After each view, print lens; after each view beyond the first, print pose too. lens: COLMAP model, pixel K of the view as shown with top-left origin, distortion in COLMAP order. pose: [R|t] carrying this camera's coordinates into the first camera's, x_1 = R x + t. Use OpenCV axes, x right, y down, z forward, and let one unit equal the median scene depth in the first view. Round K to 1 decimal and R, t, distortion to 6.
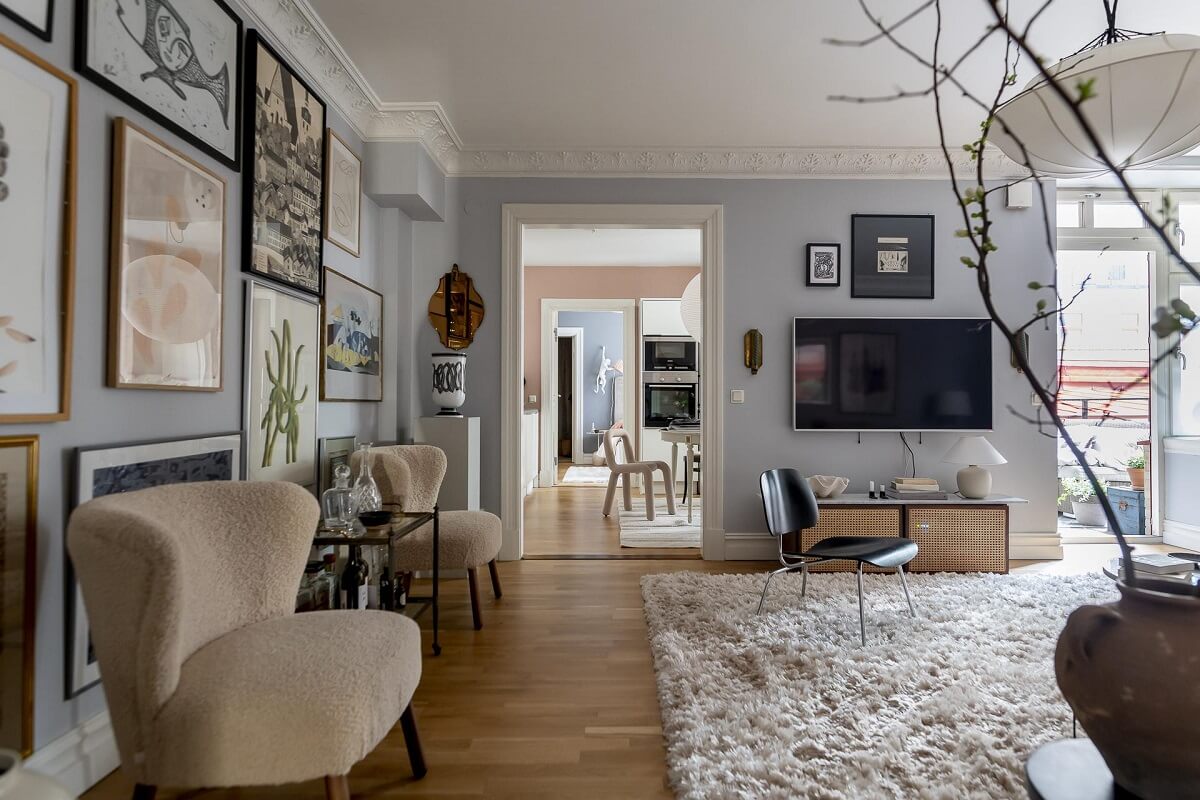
lens RADIAL K [[694.5, 0, 614.8], [0, 694.5, 395.3], [0, 0, 1]] dist [0.001191, -0.001969]
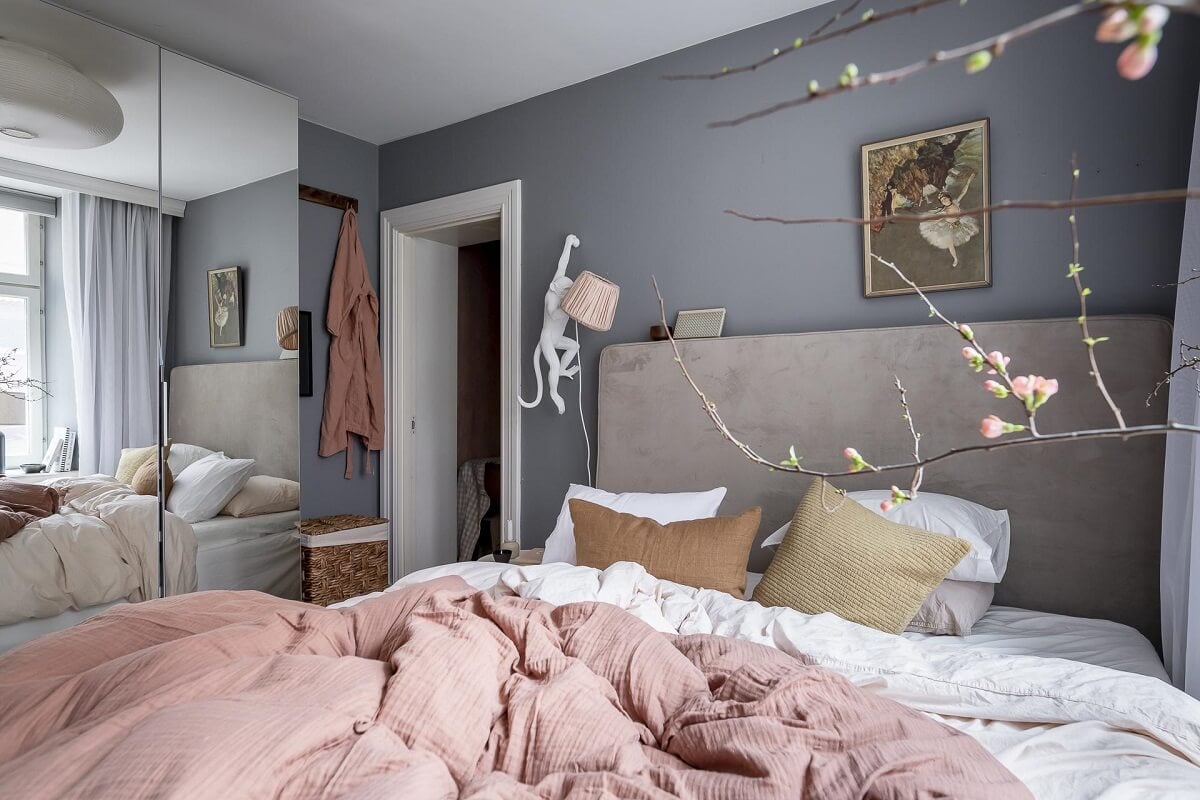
lens RADIAL K [[700.1, 0, 604.6], [0, 700.1, 403.8], [0, 0, 1]] dist [0.003469, -0.003168]
pose [[0.814765, 0.000764, -0.579790, 0.395270], [0.008203, 0.999884, 0.012845, -0.020949], [0.579733, -0.015222, 0.814665, 2.030800]]
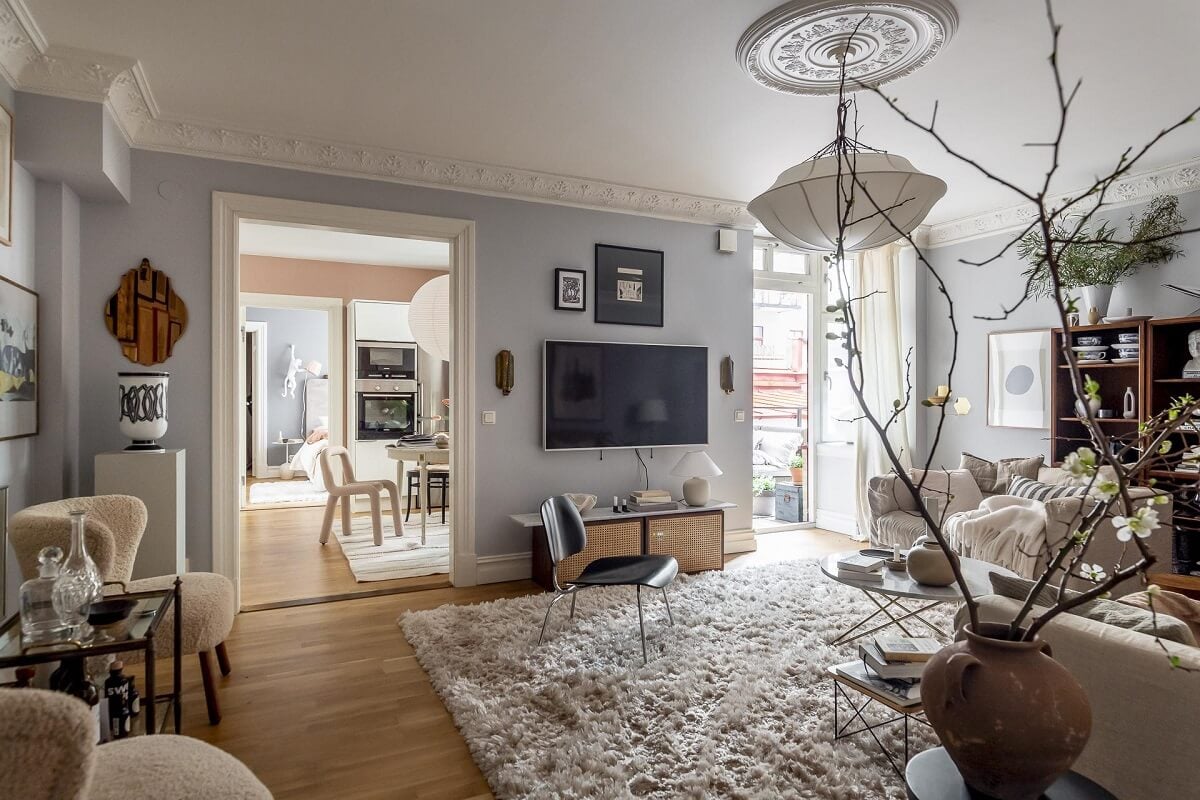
lens RADIAL K [[700.1, 0, 620.4], [0, 700.1, 397.3], [0, 0, 1]] dist [0.003469, -0.003168]
pose [[0.896492, -0.002139, 0.443055, -0.096961], [-0.003654, 0.999919, 0.012221, -0.040381], [-0.443045, -0.012574, 0.896411, 0.027475]]
